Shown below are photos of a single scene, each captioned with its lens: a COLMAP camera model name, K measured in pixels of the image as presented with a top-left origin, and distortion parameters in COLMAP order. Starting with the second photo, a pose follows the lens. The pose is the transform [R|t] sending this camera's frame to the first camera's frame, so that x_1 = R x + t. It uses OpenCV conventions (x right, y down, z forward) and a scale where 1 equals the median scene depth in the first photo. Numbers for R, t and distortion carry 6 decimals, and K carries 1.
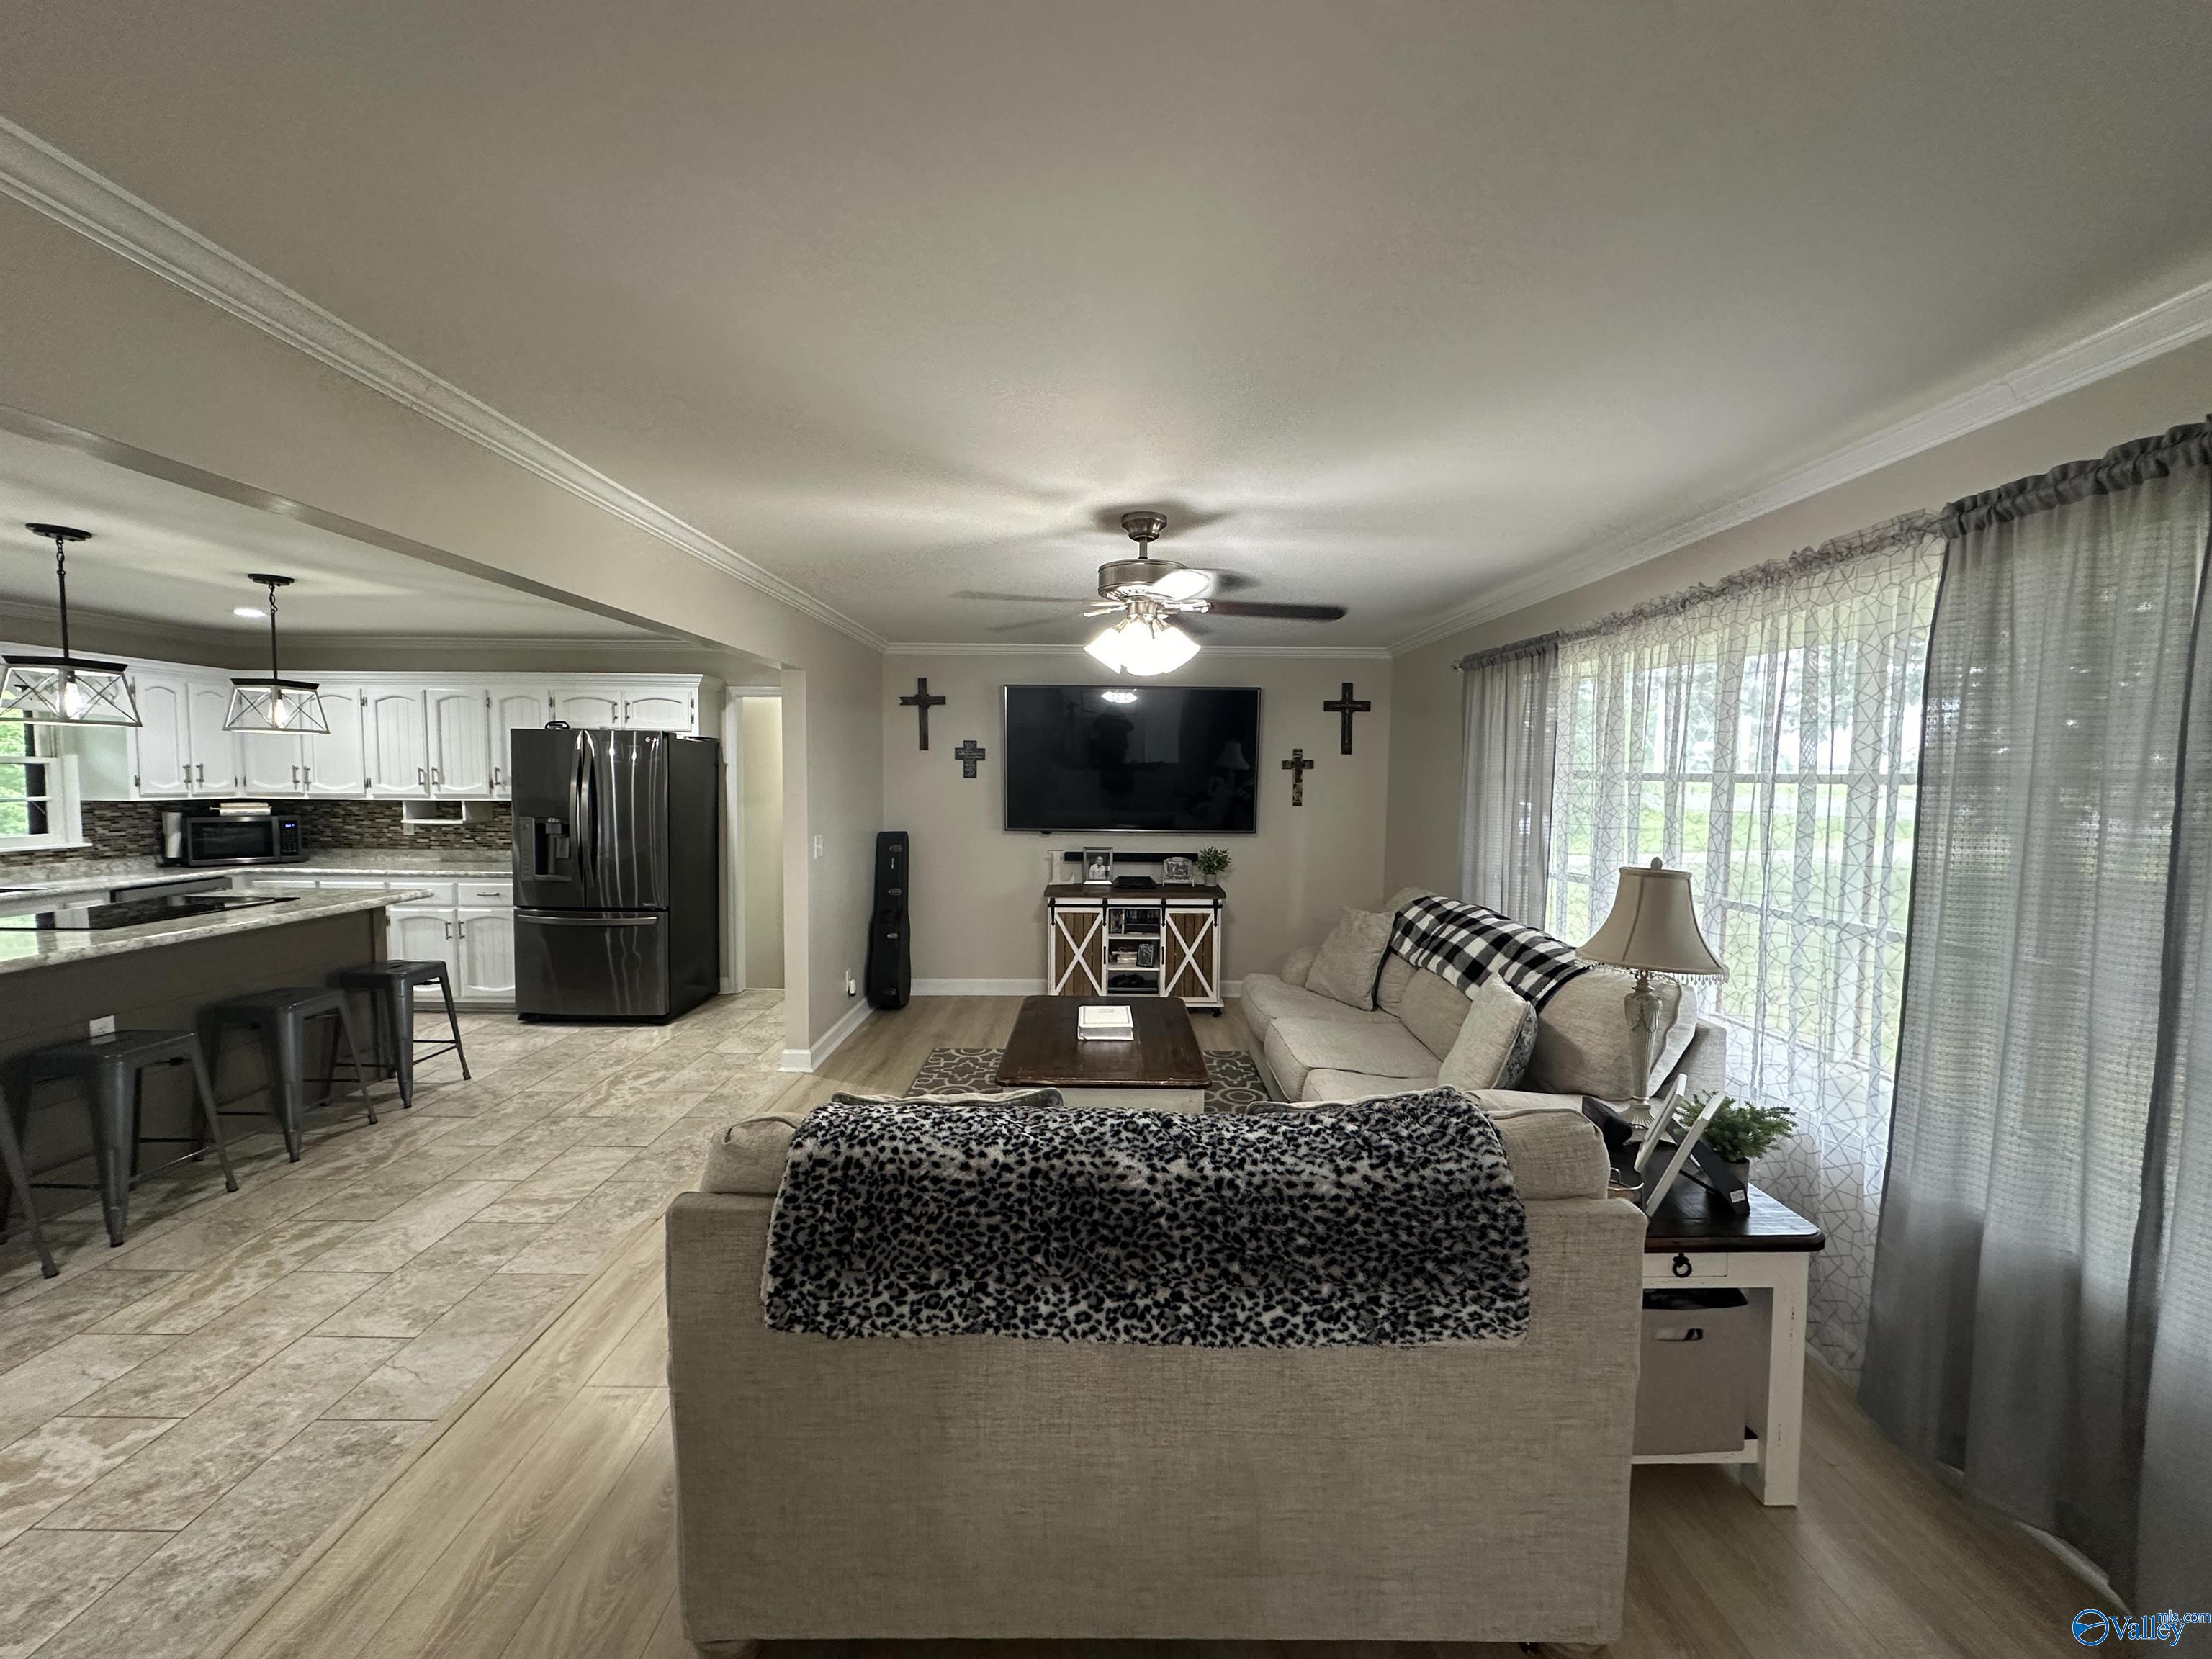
lens RADIAL K [[880.2, 0, 1107.2], [0, 880.2, 827.8], [0, 0, 1]] dist [-0.005565, 0.001088]
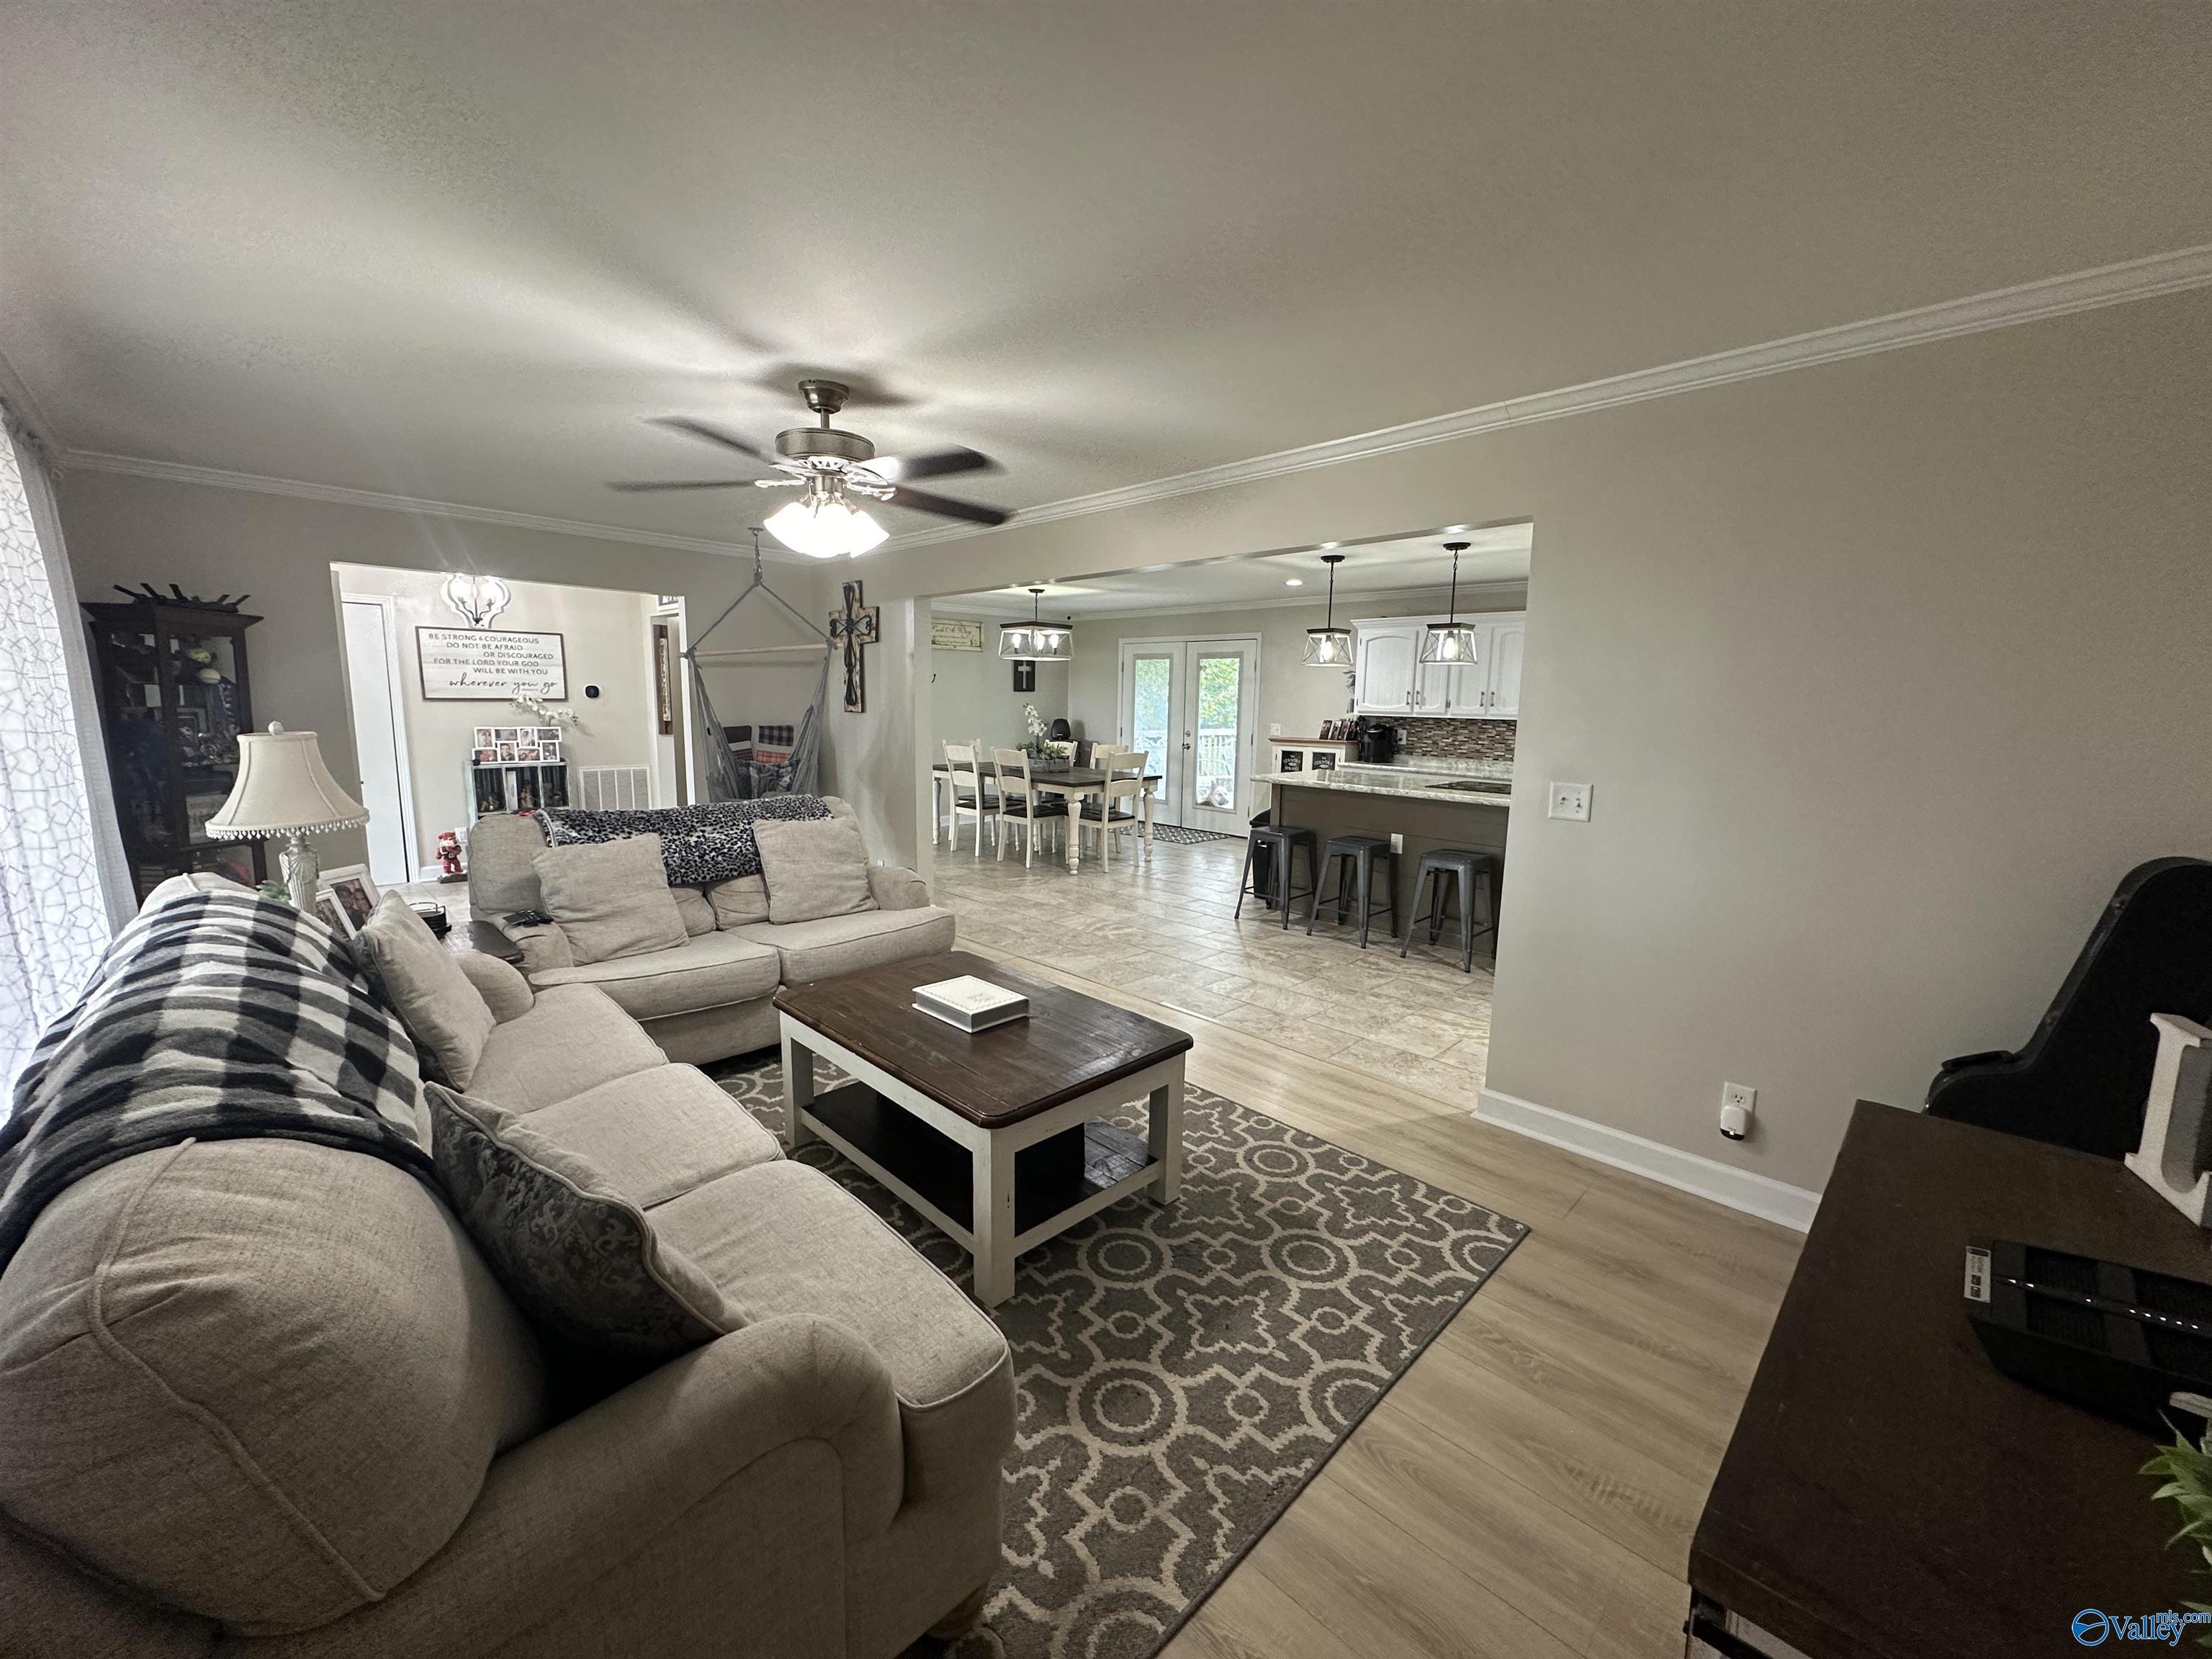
lens RADIAL K [[880.2, 0, 1101.7], [0, 880.2, 826.4], [0, 0, 1]] dist [-0.005565, 0.001088]
pose [[-0.714638, 0.079208, -0.694995, 0.293705], [-0.066373, 0.981407, 0.180099, -0.044409], [0.696338, 0.174834, -0.696093, 1.094949]]
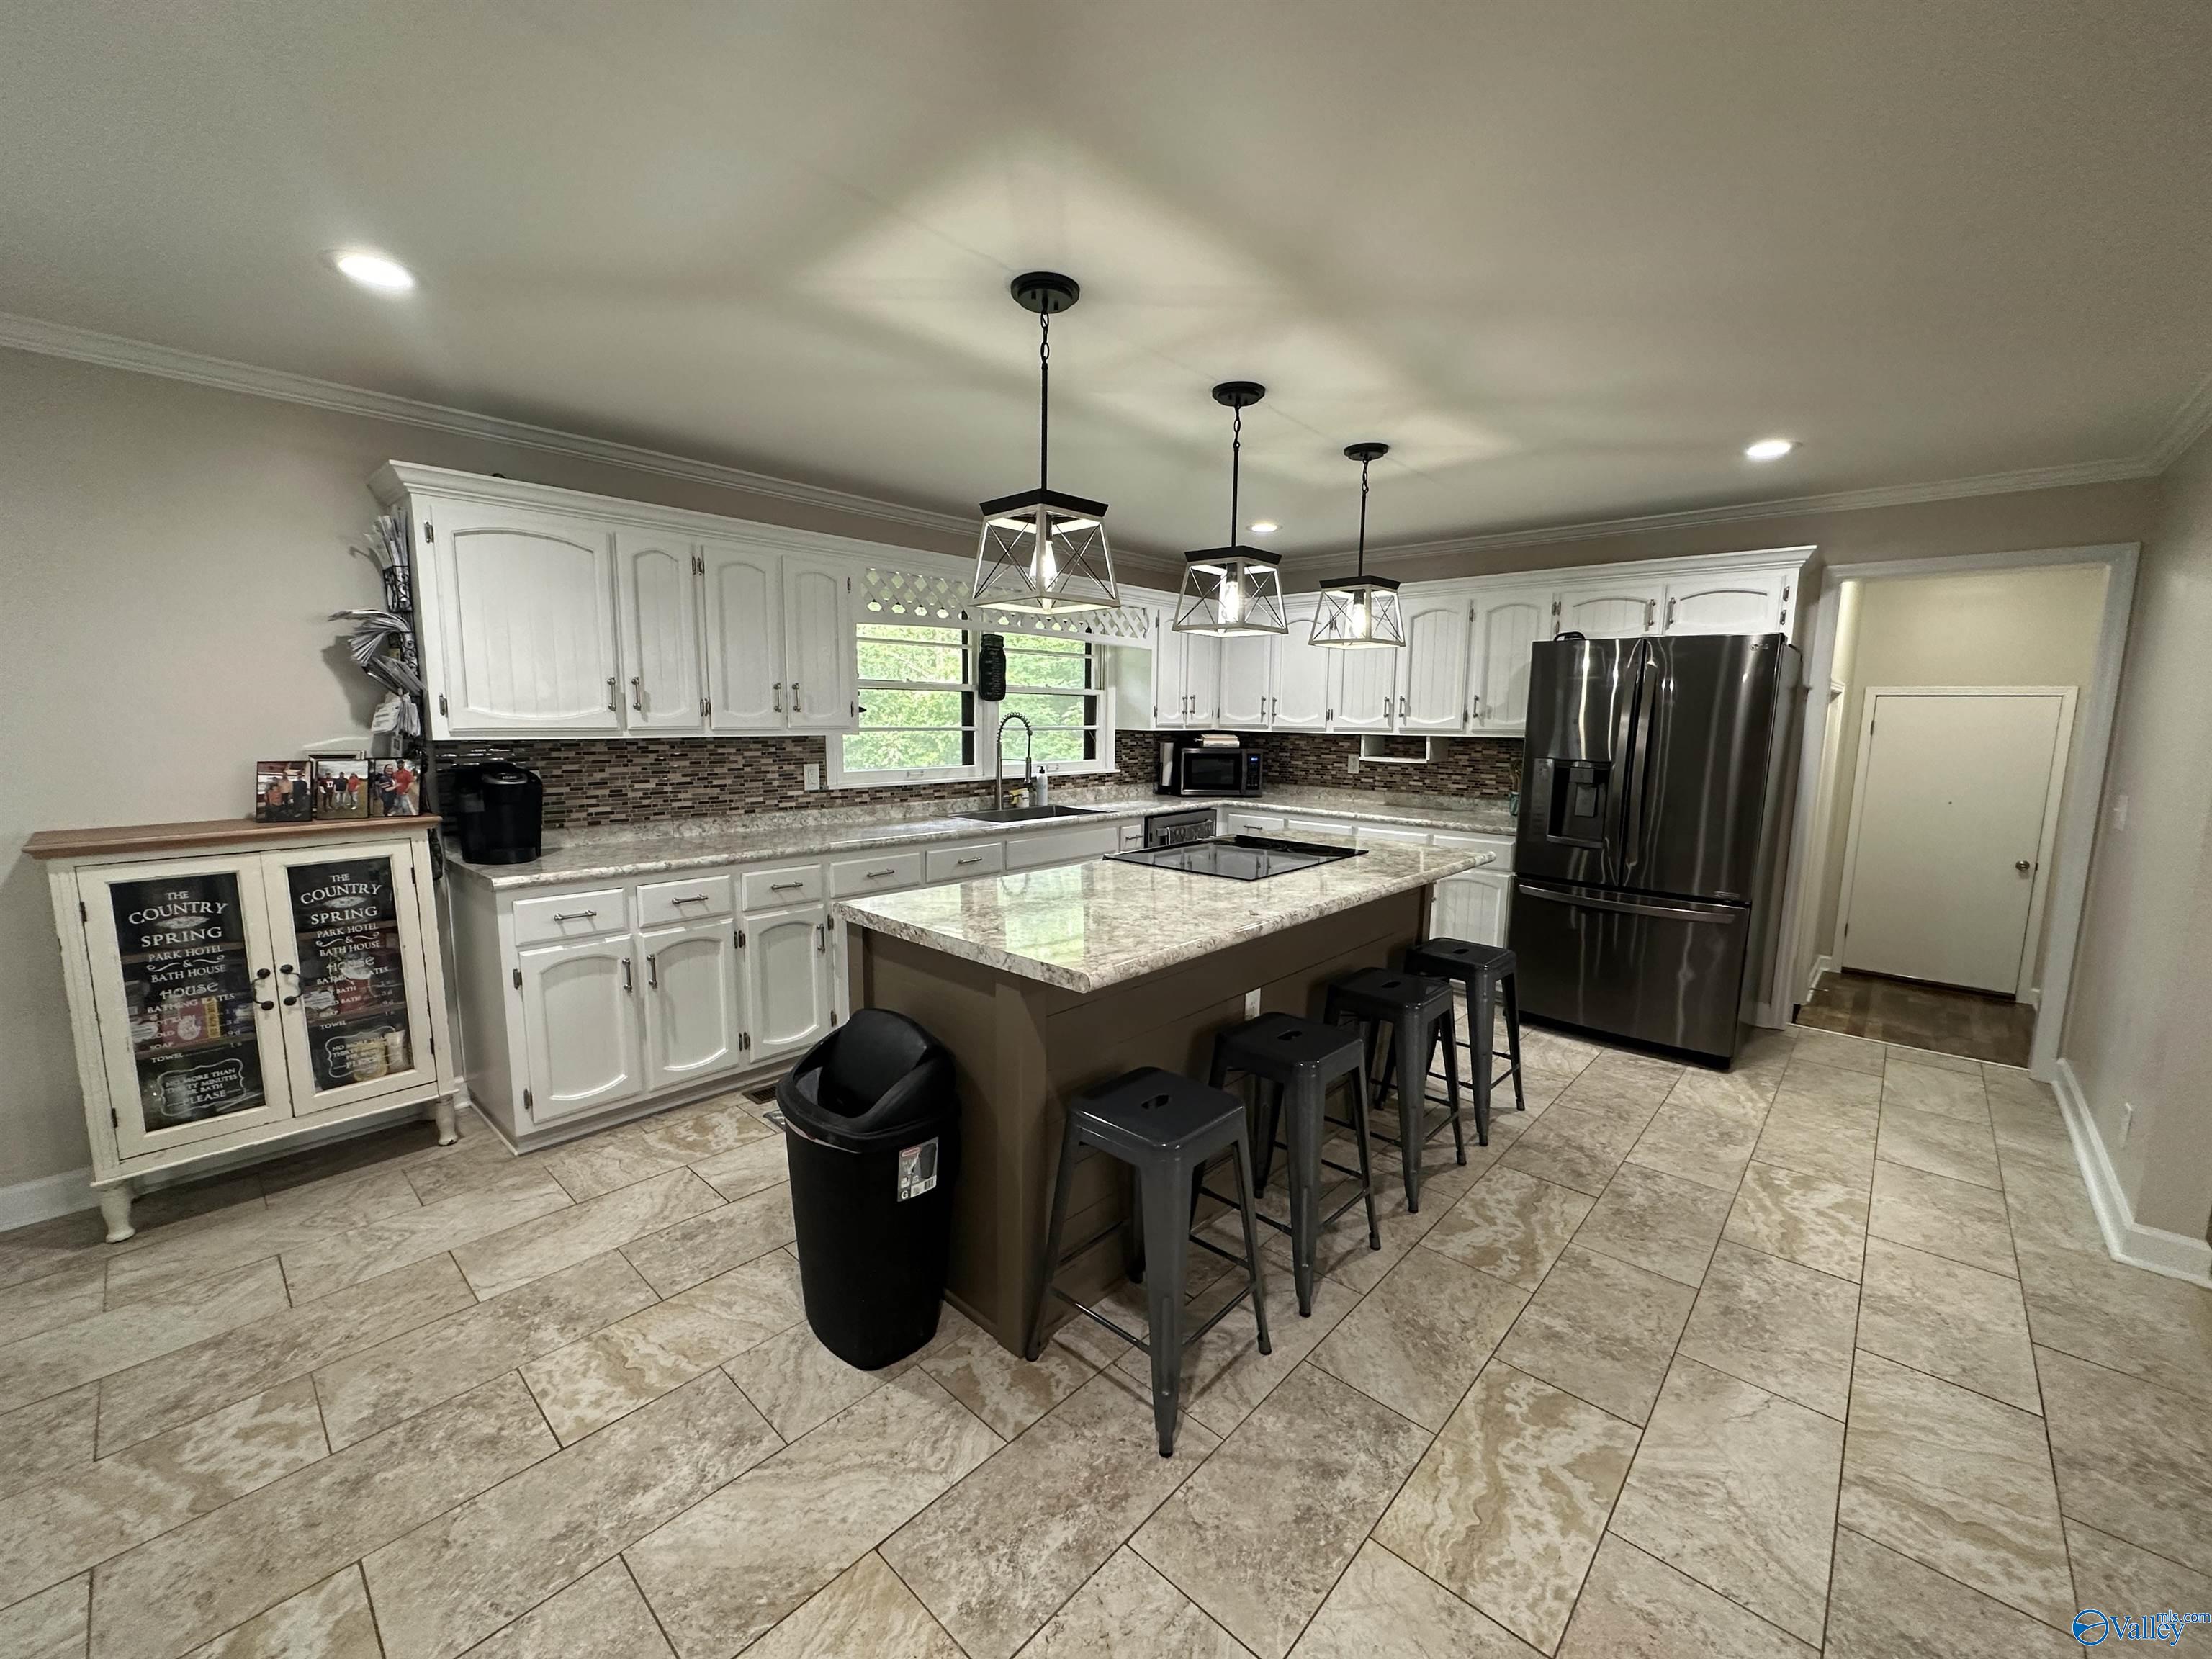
lens RADIAL K [[880.2, 0, 1103.3], [0, 880.2, 829.1], [0, 0, 1]] dist [-0.005565, 0.001088]
pose [[0.730535, 0.088076, -0.677172, -0.428615], [-0.044406, 0.995676, 0.081597, 0.003333], [0.681430, -0.029539, 0.731287, 0.185918]]
